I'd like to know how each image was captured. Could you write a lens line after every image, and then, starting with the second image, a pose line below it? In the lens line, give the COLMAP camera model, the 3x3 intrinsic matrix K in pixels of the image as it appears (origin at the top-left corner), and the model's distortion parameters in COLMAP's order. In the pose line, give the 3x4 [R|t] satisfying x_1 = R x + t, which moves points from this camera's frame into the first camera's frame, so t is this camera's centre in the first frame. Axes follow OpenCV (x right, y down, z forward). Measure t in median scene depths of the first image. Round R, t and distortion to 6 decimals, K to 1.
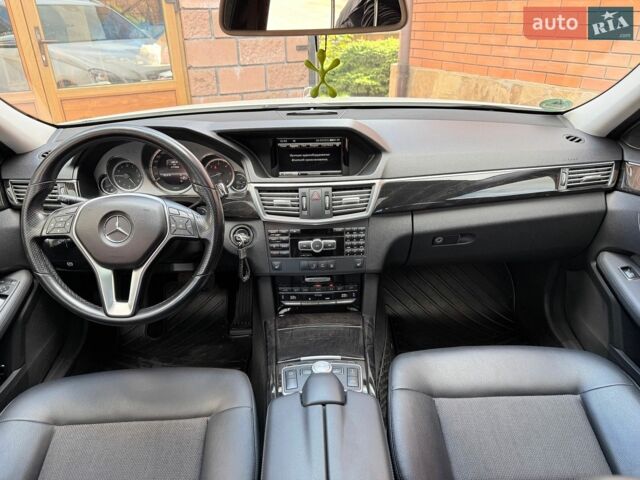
lens RADIAL K [[454.7, 0, 327.7], [0, 454.7, 247.1], [0, 0, 1]] dist [0.023050, -0.033791]
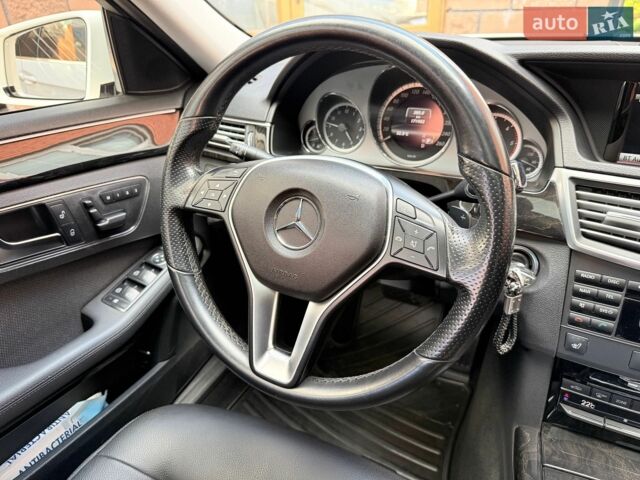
lens RADIAL K [[454.7, 0, 329.5], [0, 454.7, 251.6], [0, 0, 1]] dist [0.023050, -0.033791]
pose [[0.883887, 0.225333, -0.409840, -0.168438], [-0.194035, 0.973988, 0.117036, -0.061334], [0.425552, -0.023923, 0.904618, 0.444369]]
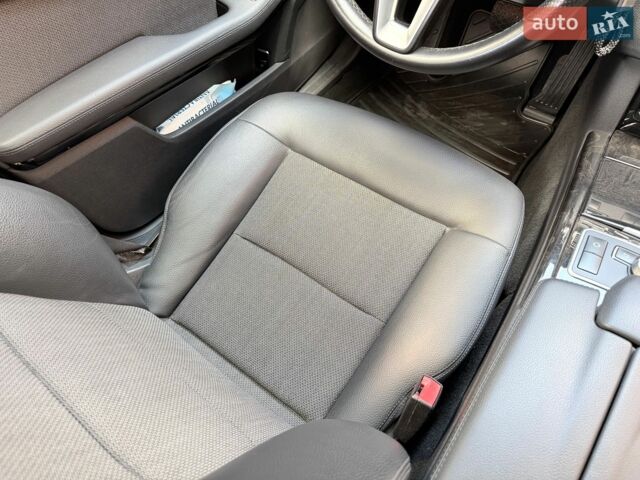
lens RADIAL K [[454.7, 0, 326.7], [0, 454.7, 235.0], [0, 0, 1]] dist [0.023050, -0.033791]
pose [[0.769564, 0.513182, -0.380020, -0.112439], [-0.244795, 0.786731, 0.566683, 0.012549], [0.589785, -0.343072, 0.731064, 0.305121]]
